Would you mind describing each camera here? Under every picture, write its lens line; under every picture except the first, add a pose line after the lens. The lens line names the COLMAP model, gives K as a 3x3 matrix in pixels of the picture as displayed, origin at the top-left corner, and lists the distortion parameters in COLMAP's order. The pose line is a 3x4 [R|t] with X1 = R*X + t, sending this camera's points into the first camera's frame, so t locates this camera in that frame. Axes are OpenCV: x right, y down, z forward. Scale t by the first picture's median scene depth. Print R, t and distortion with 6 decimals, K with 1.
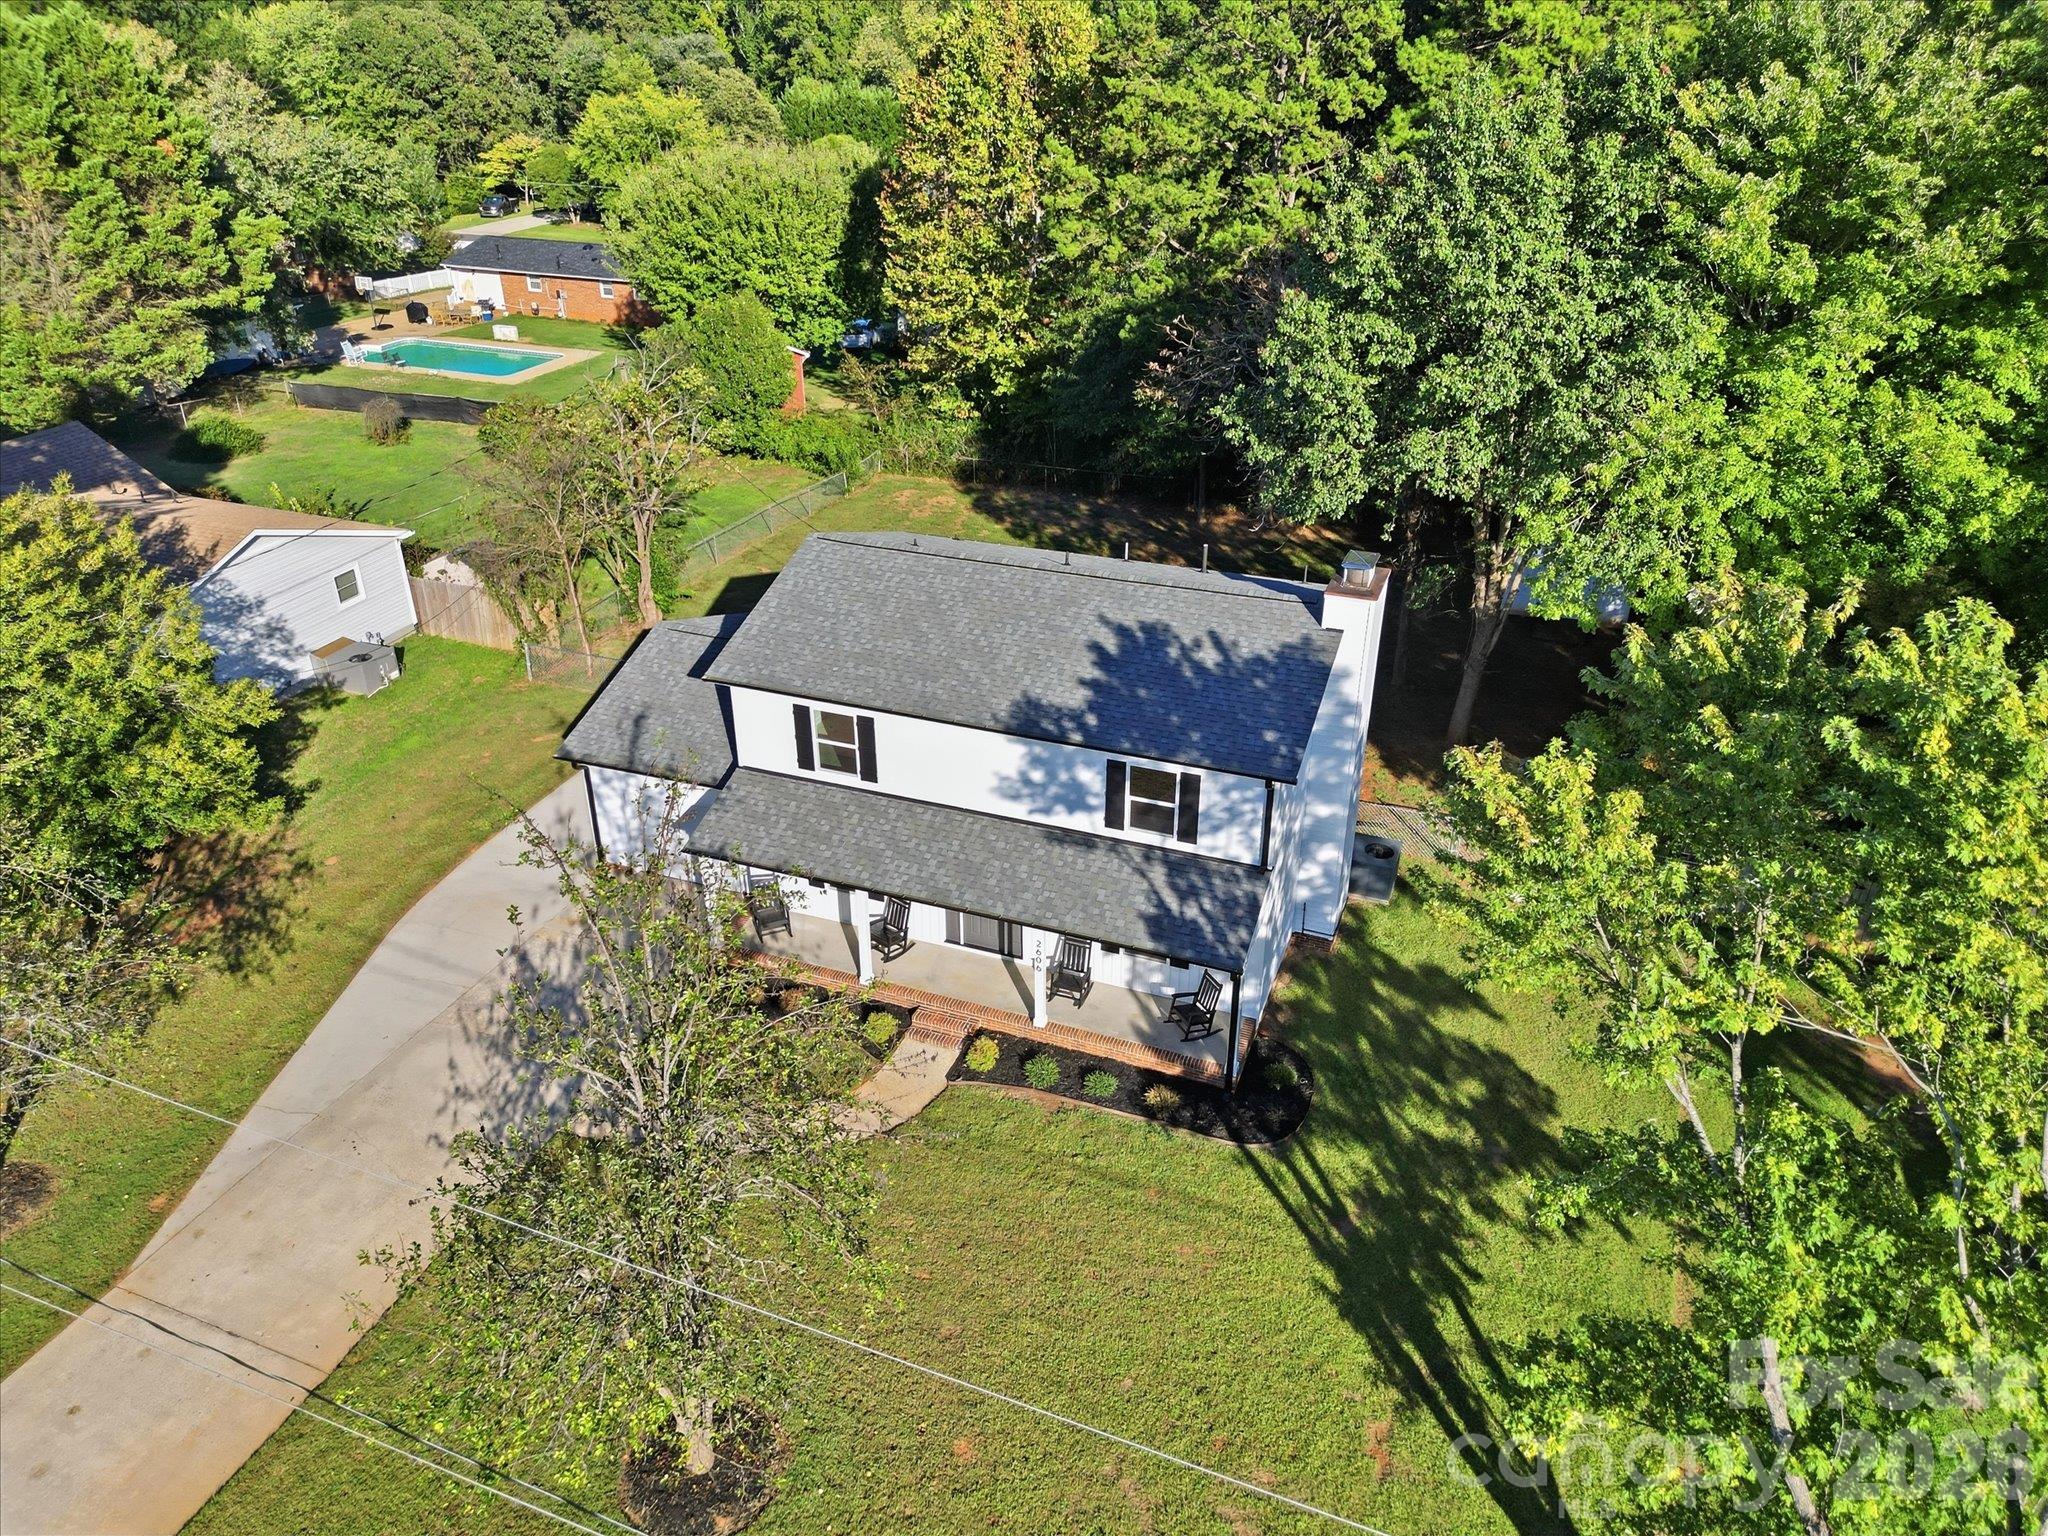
lens RADIAL K [[1426.5, 0, 1027.9], [0, 1426.5, 710.9], [0, 0, 1]] dist [0.061464, -0.039441]
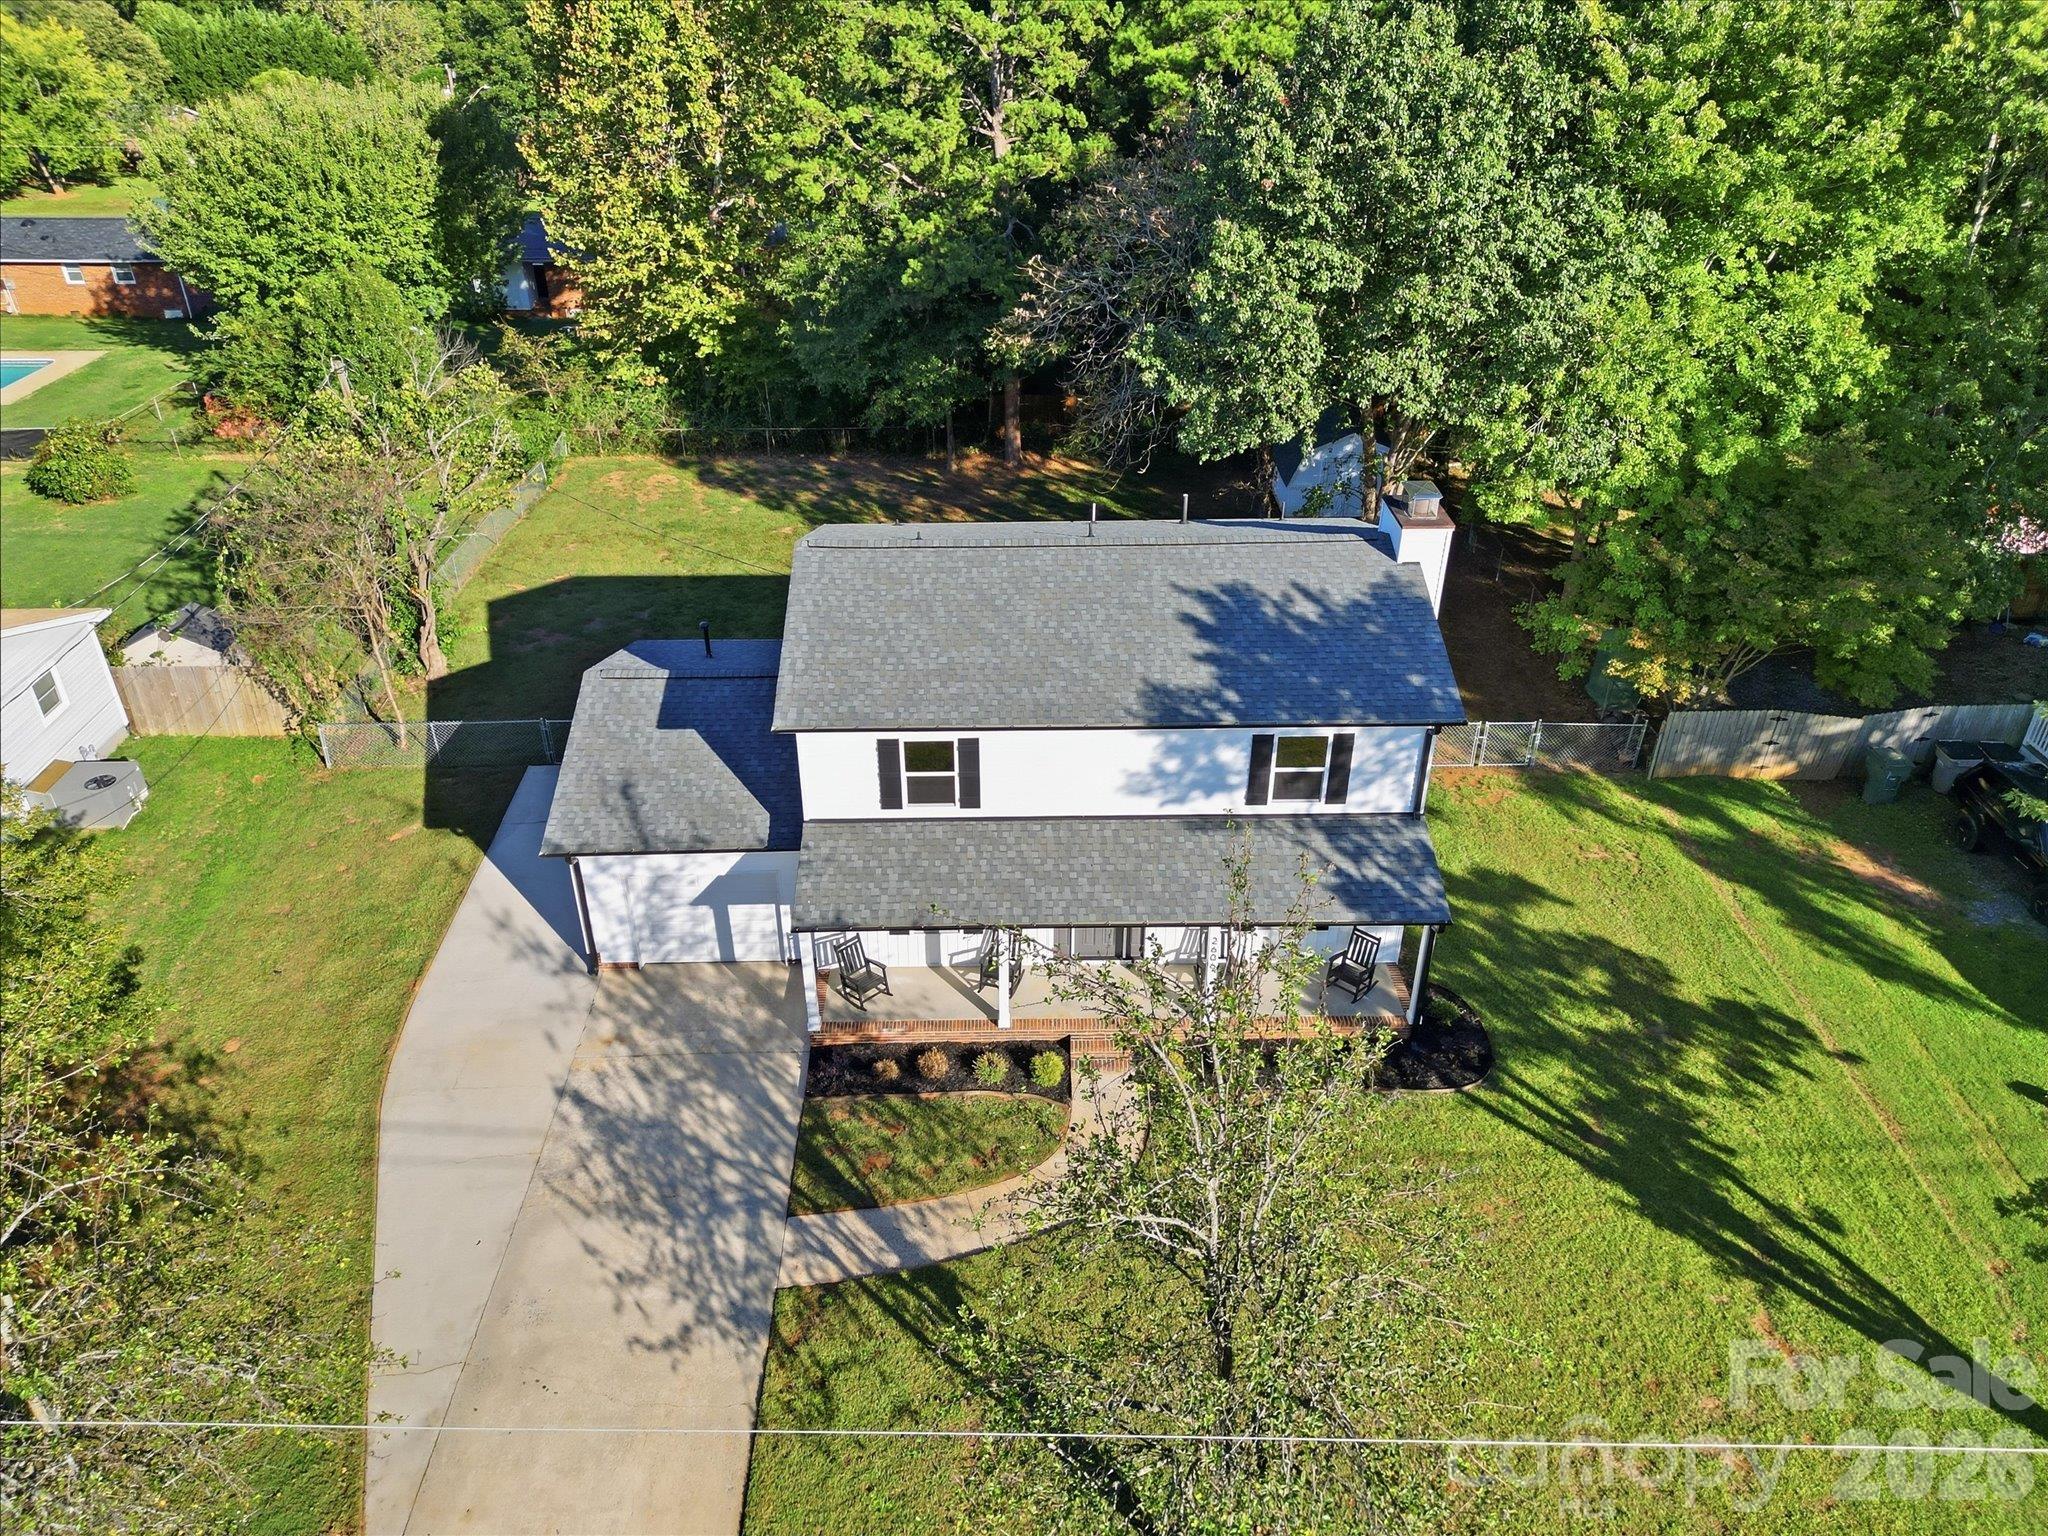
lens RADIAL K [[1426.5, 0, 1027.9], [0, 1426.5, 710.9], [0, 0, 1]] dist [0.061464, -0.039441]
pose [[0.929037, -0.183892, 0.321053, -0.348836], [0.168361, 0.982811, 0.075743, -0.071260], [-0.329463, -0.016315, 0.944028, 0.136147]]
